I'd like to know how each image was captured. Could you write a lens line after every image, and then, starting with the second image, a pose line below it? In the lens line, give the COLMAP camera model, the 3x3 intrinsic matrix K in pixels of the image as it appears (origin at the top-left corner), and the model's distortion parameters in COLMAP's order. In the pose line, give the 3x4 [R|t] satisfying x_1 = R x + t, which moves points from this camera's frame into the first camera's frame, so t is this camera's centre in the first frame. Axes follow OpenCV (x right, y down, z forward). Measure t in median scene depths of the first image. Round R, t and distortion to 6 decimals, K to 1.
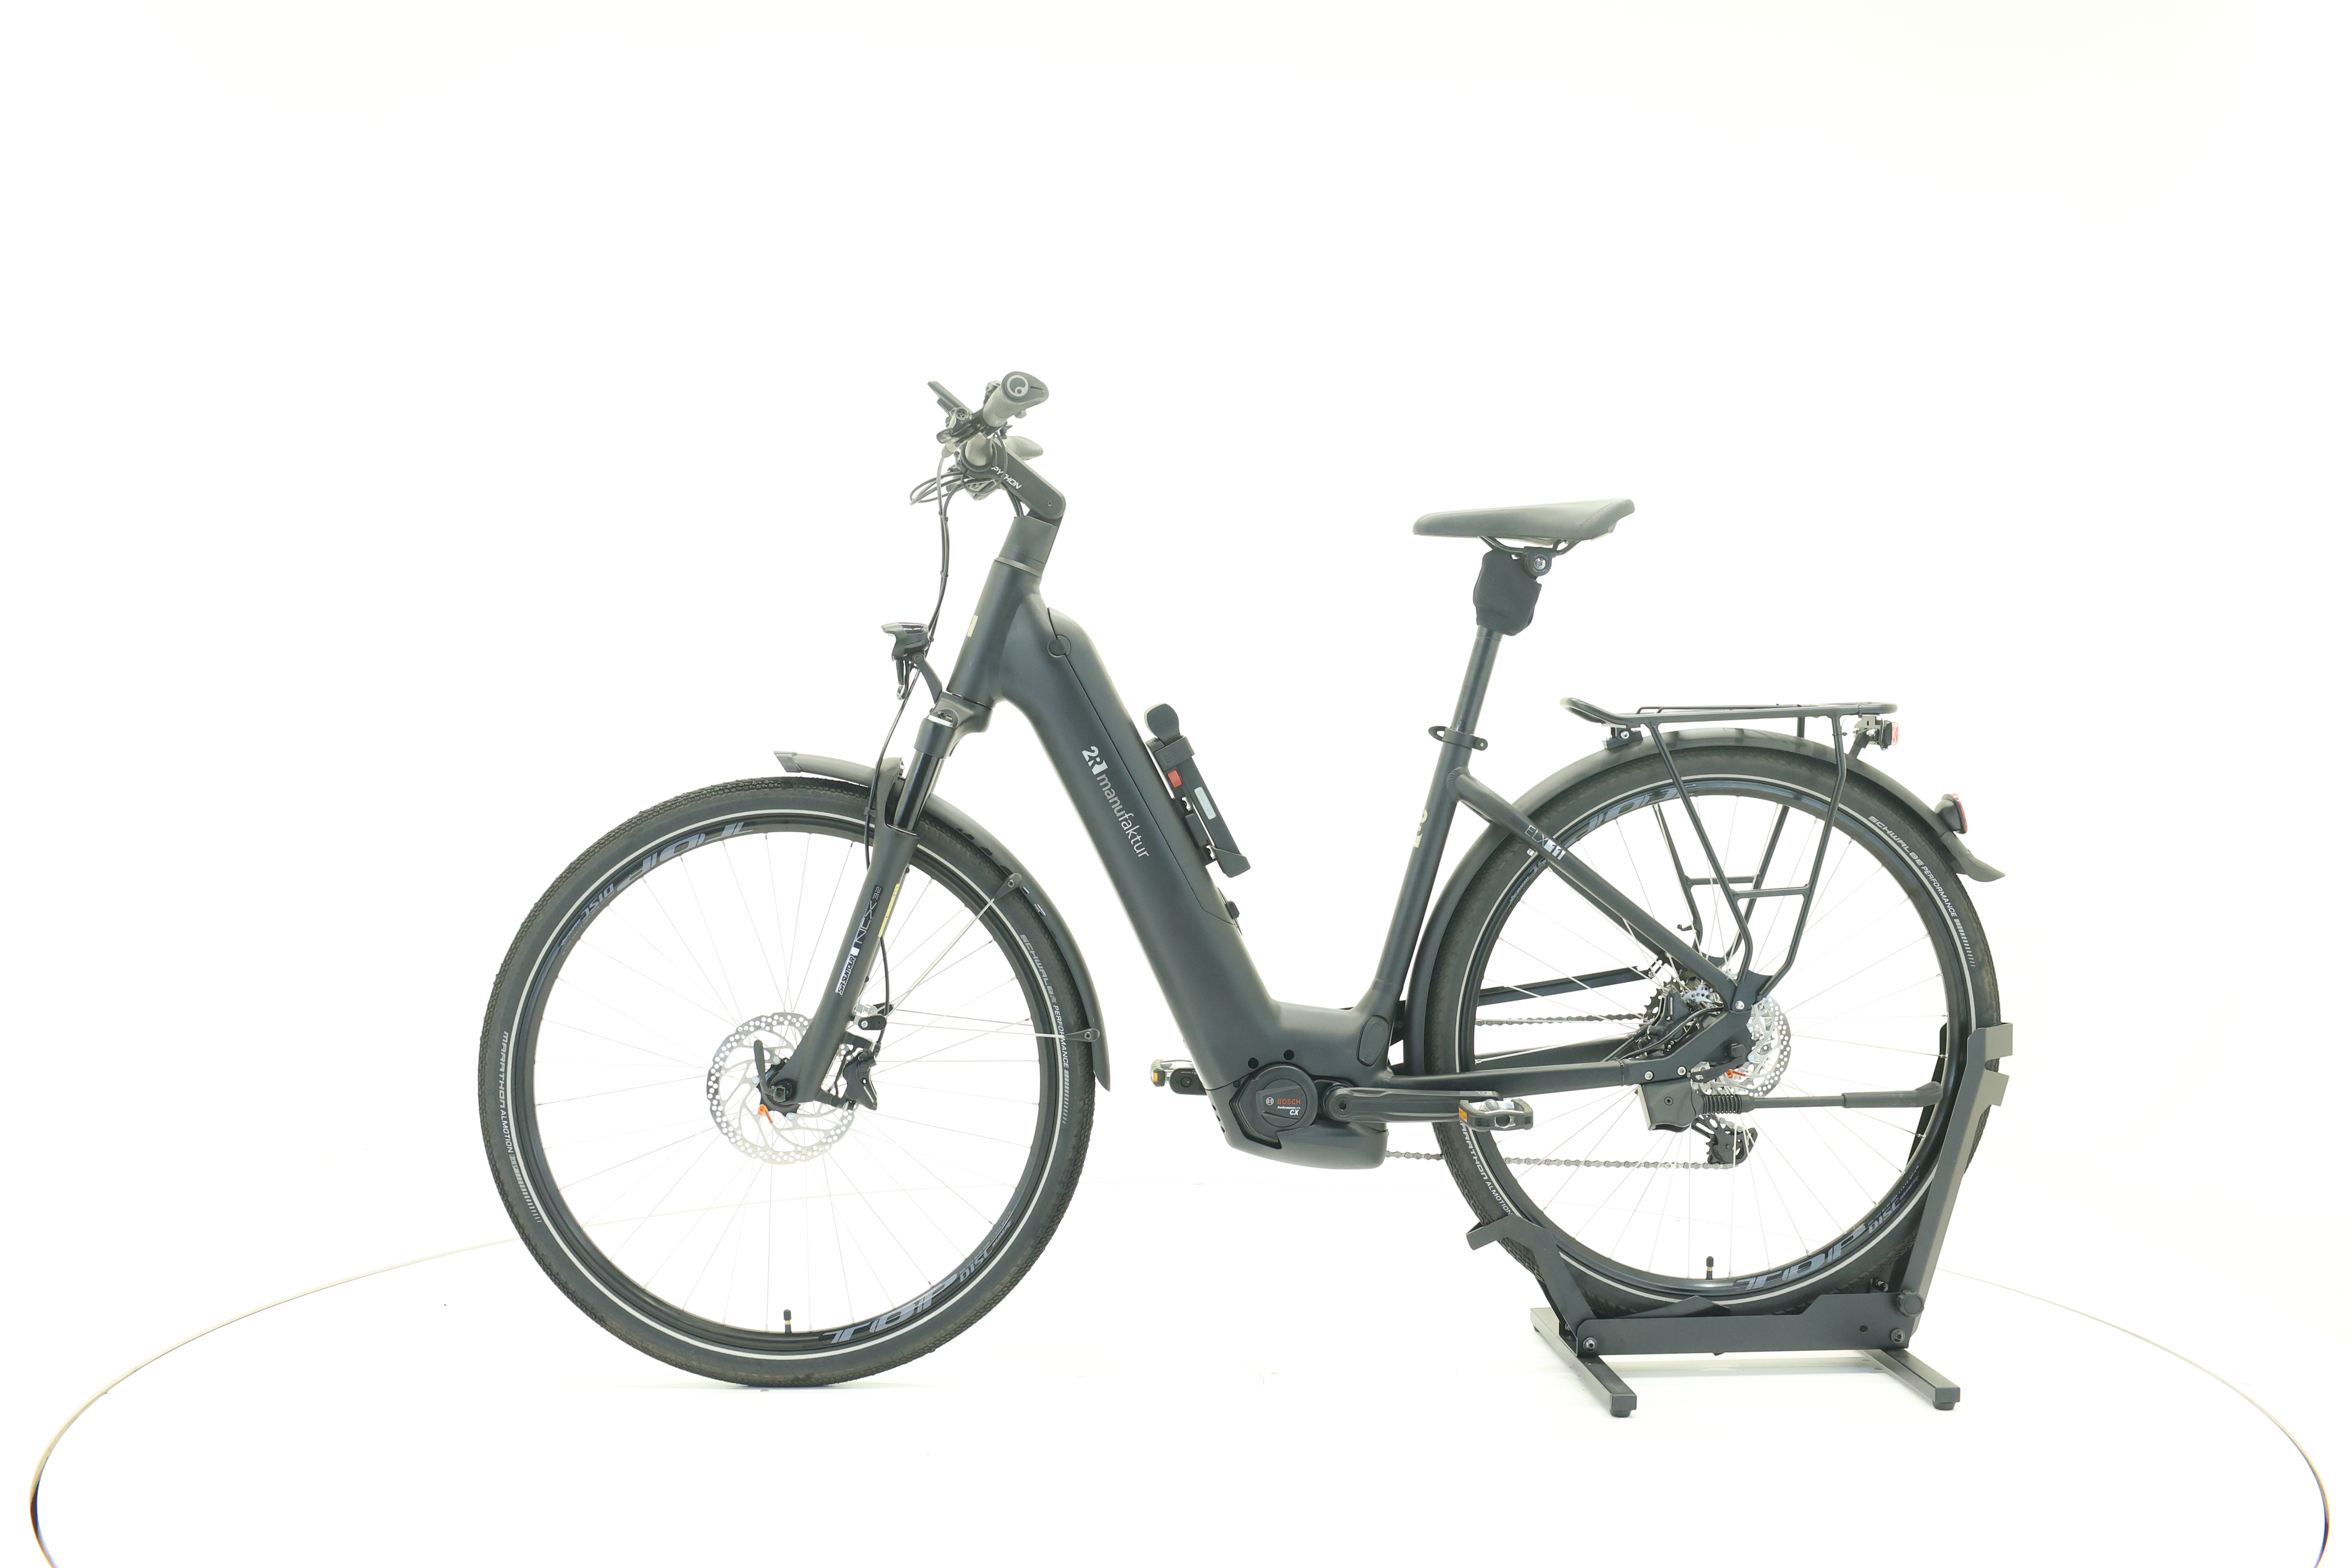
lens RADIAL K [[2283.5, 0, 1176.0], [0, 2283.5, 784.0], [0, 0, 1]] dist [-0.003313, -0.007103]
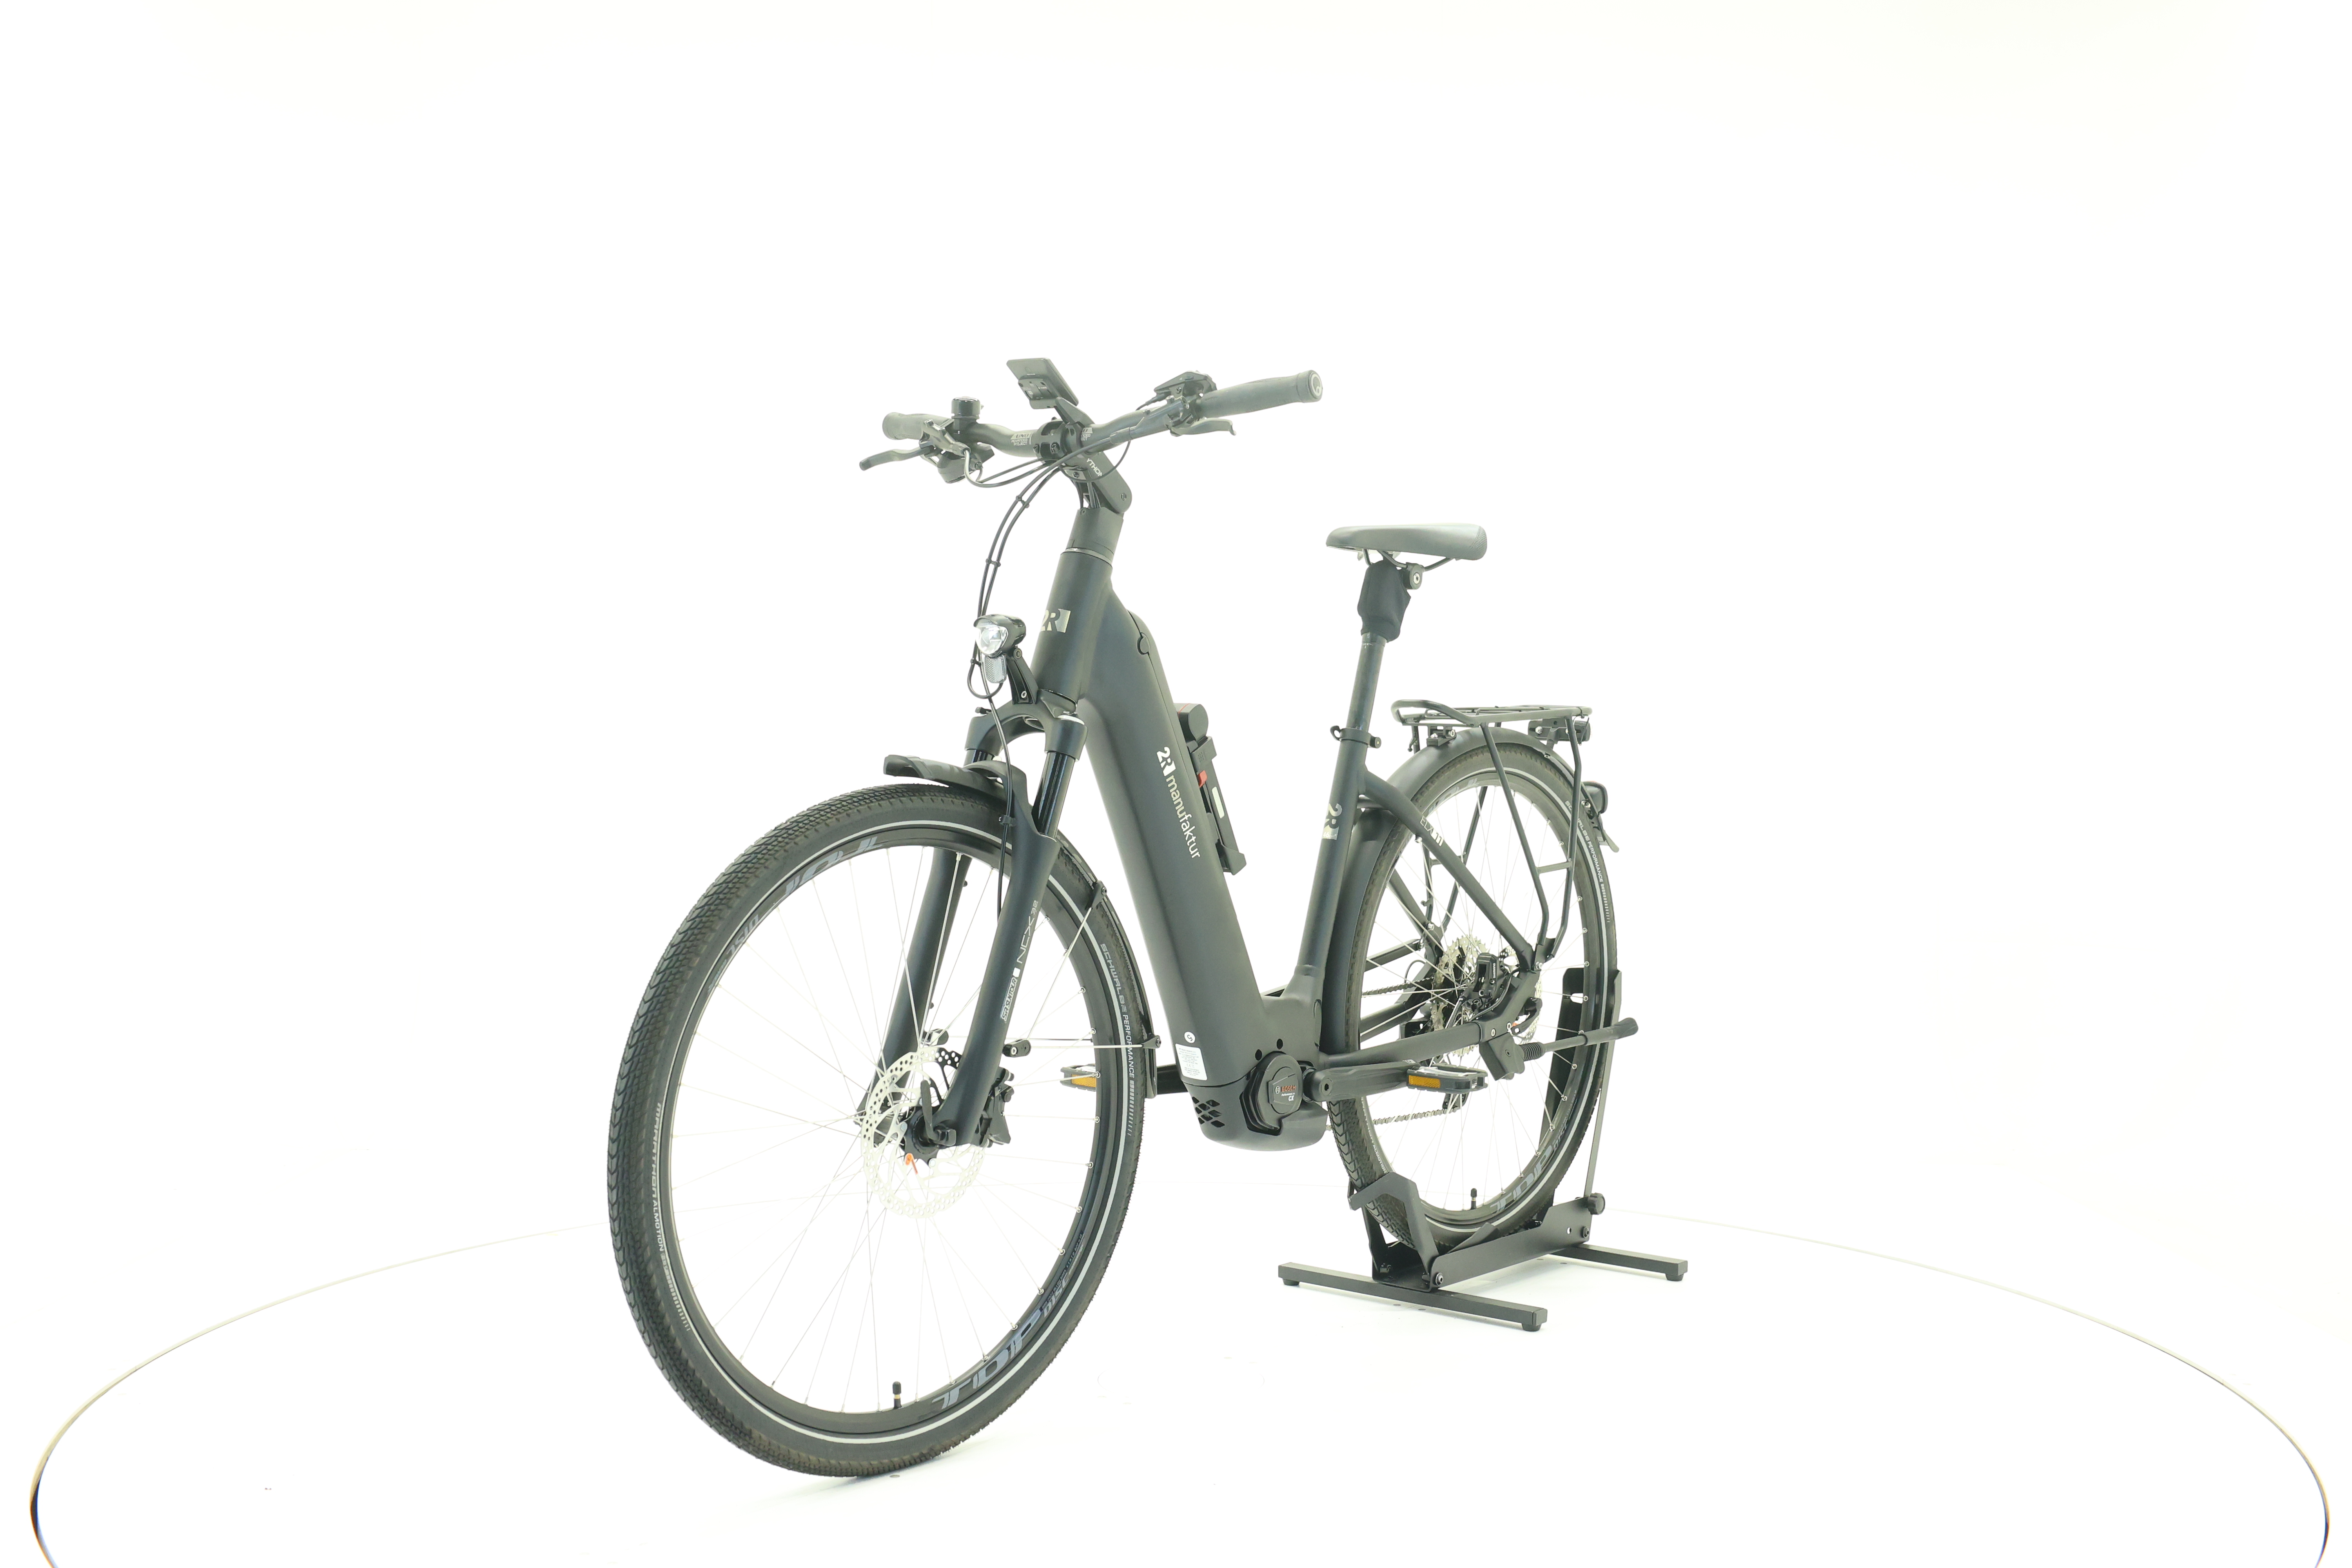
lens RADIAL K [[2283.5, 0, 1176.0], [0, 2283.5, 784.0], [0, 0, 1]] dist [-0.003313, -0.007103]
pose [[0.745856, -0.019354, 0.665826, -0.654641], [0.017284, 0.999804, 0.009701, -0.009556], [-0.665883, 0.004272, 0.746044, 0.252996]]
